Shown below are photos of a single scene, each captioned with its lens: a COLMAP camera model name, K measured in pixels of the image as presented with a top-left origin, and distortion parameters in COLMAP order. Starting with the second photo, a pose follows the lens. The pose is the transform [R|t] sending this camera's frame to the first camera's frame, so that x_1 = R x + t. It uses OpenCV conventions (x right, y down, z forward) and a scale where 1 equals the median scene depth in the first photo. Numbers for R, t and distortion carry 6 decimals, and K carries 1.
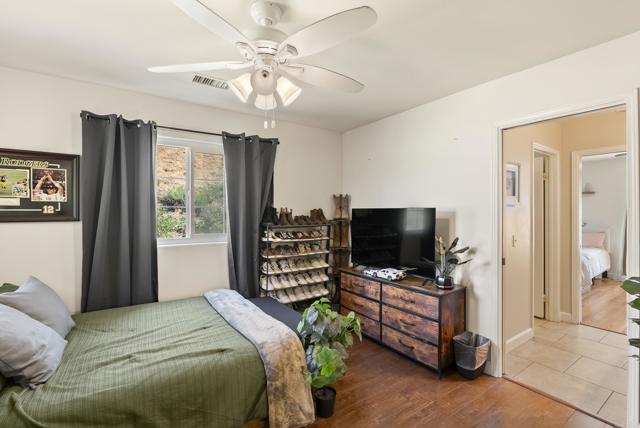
lens RADIAL K [[291.8, 0, 319.7], [0, 291.8, 212.6], [0, 0, 1]] dist [-0.010450, 0.000620]
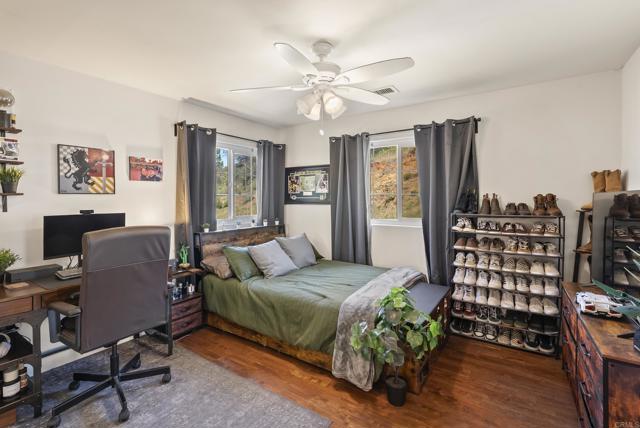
lens RADIAL K [[291.8, 0, 321.8], [0, 291.8, 201.8], [0, 0, 1]] dist [-0.010450, 0.000620]
pose [[0.377725, 0.009012, -0.925874, 0.541310], [-0.001727, 0.999958, 0.009029, -0.000363], [0.925916, -0.001812, 0.377725, 0.252377]]
